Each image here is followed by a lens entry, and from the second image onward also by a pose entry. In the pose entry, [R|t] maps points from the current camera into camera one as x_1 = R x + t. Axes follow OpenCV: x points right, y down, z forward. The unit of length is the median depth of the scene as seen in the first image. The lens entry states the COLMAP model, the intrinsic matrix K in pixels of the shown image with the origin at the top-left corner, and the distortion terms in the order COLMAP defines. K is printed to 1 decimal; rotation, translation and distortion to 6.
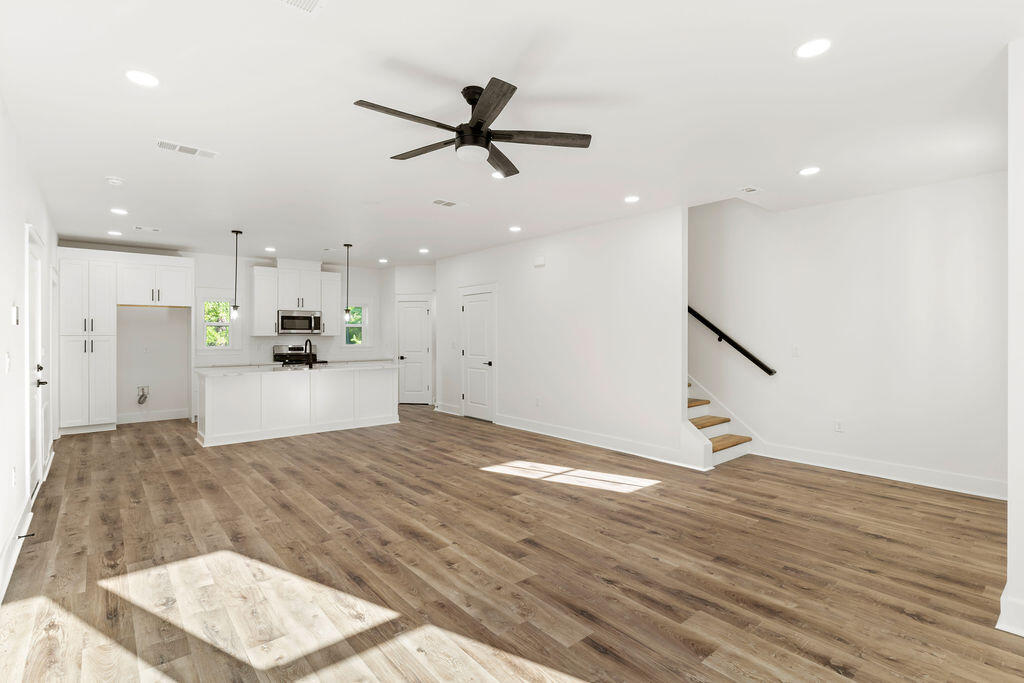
lens RADIAL K [[489.0, 0, 512.9], [0, 489.0, 336.4], [0, 0, 1]] dist [0.003146, -0.001573]
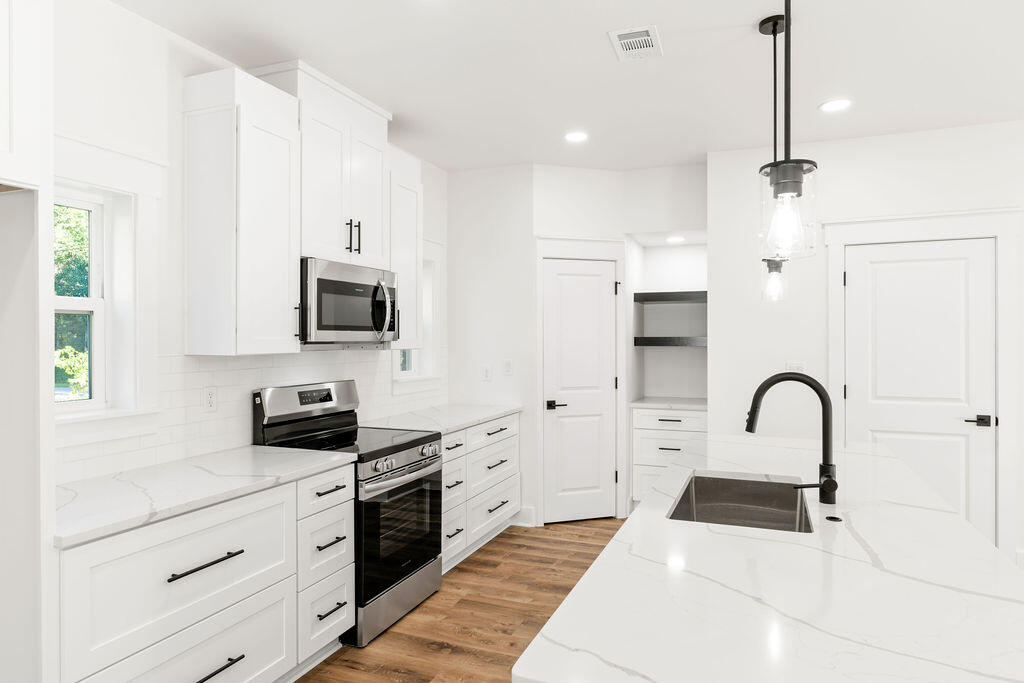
lens RADIAL K [[636.1, 0, 519.5], [0, 636.1, 342.2], [0, 0, 1]] dist [0.015022, 0.001069]
pose [[0.887332, -0.003899, 0.461116, -1.030666], [0.003548, 0.999992, 0.001628, -0.014082], [-0.461118, 0.000192, 0.887339, 1.223587]]
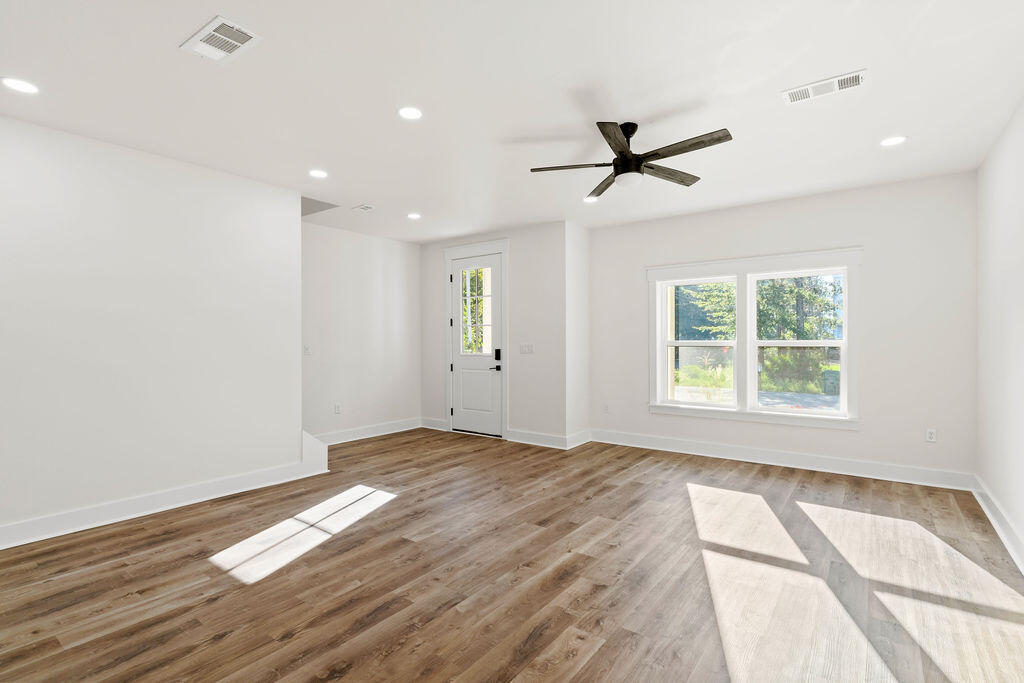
lens RADIAL K [[489.0, 0, 515.8], [0, 489.0, 336.4], [0, 0, 1]] dist [0.003146, -0.001573]
pose [[-0.230998, 0.008712, 0.972915, -0.723914], [0.006818, 0.999950, -0.007335, 0.013957], [-0.972930, 0.004939, -0.231046, 0.944725]]
